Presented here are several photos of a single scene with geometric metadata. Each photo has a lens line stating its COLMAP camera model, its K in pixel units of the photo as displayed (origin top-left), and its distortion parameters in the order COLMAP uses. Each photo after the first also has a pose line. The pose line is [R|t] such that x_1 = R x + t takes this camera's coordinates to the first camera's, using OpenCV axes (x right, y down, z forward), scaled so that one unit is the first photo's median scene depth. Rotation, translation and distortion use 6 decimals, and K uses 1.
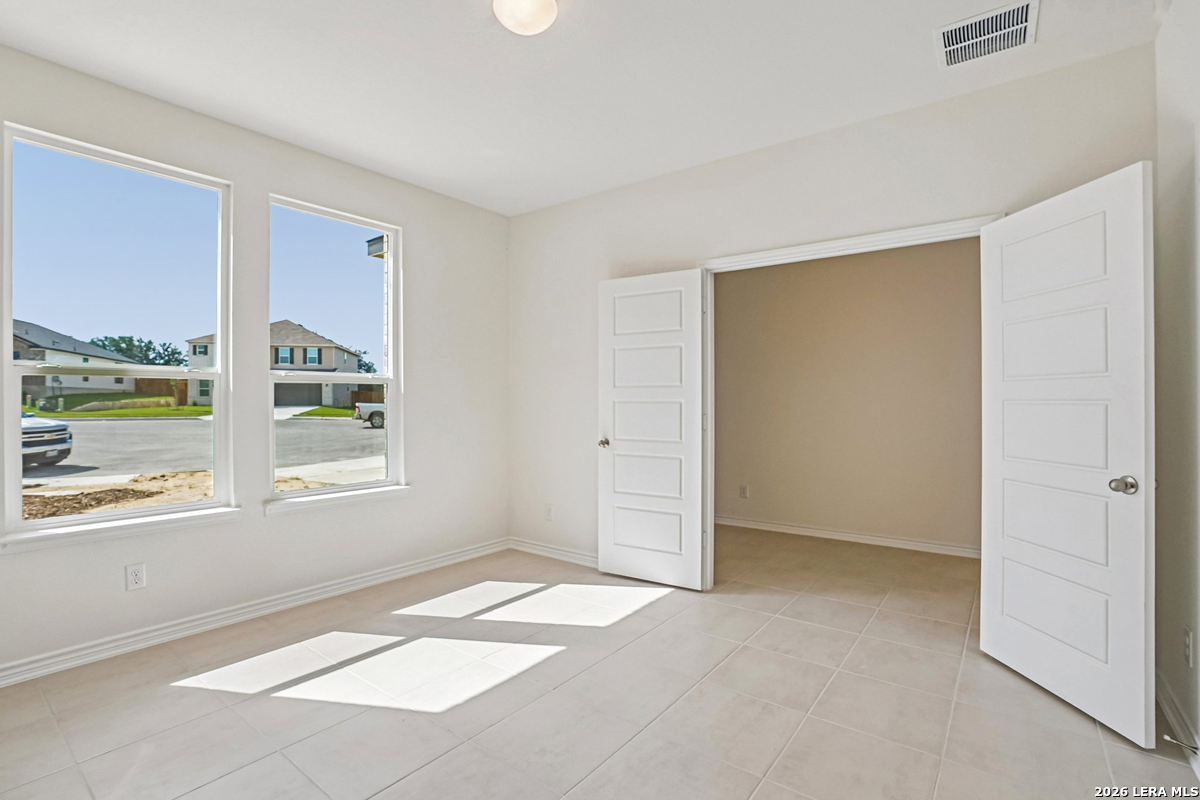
lens RADIAL K [[562.5, 0, 598.4], [0, 562.5, 400.7], [0, 0, 1]] dist [-0.028404, 0.004795]
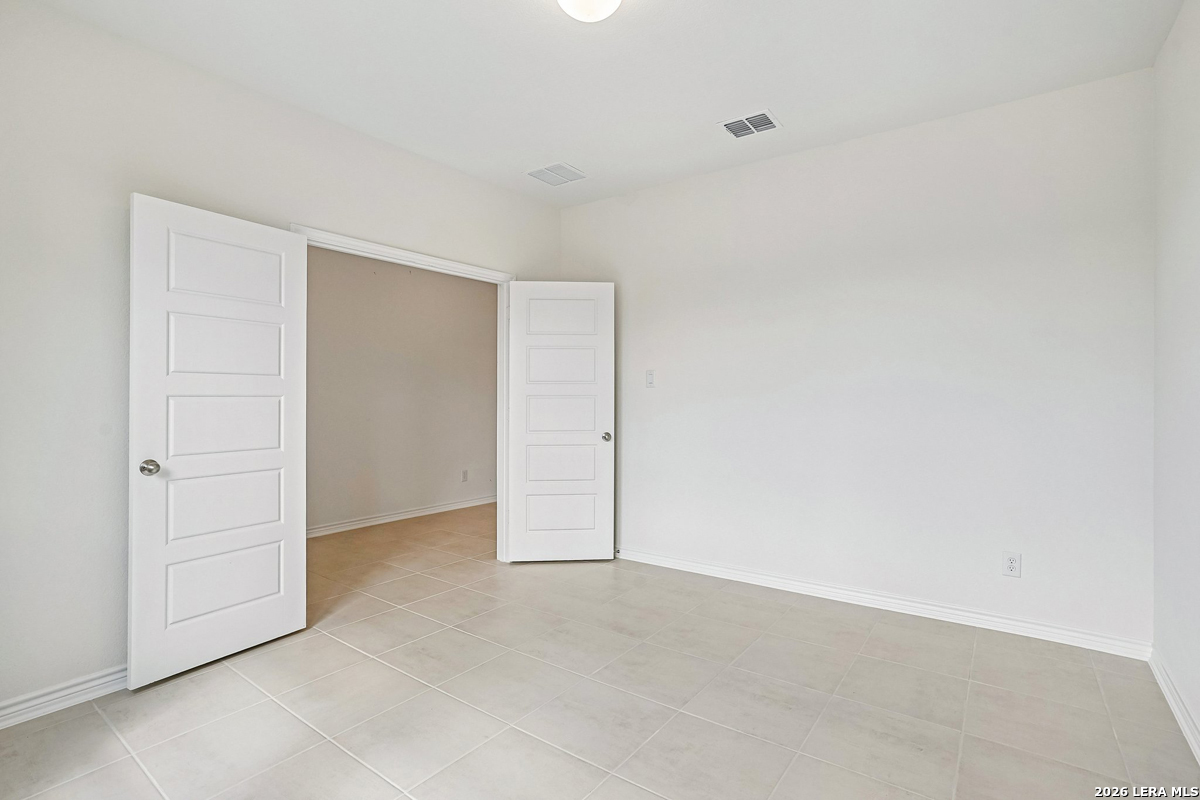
lens RADIAL K [[562.5, 0, 598.8], [0, 562.5, 399.1], [0, 0, 1]] dist [-0.028404, 0.004795]
pose [[-0.015286, 0.003225, 0.999878, -0.730359], [0.003963, 0.999987, -0.003164, 0.009313], [-0.999875, 0.003914, -0.015299, 0.667415]]
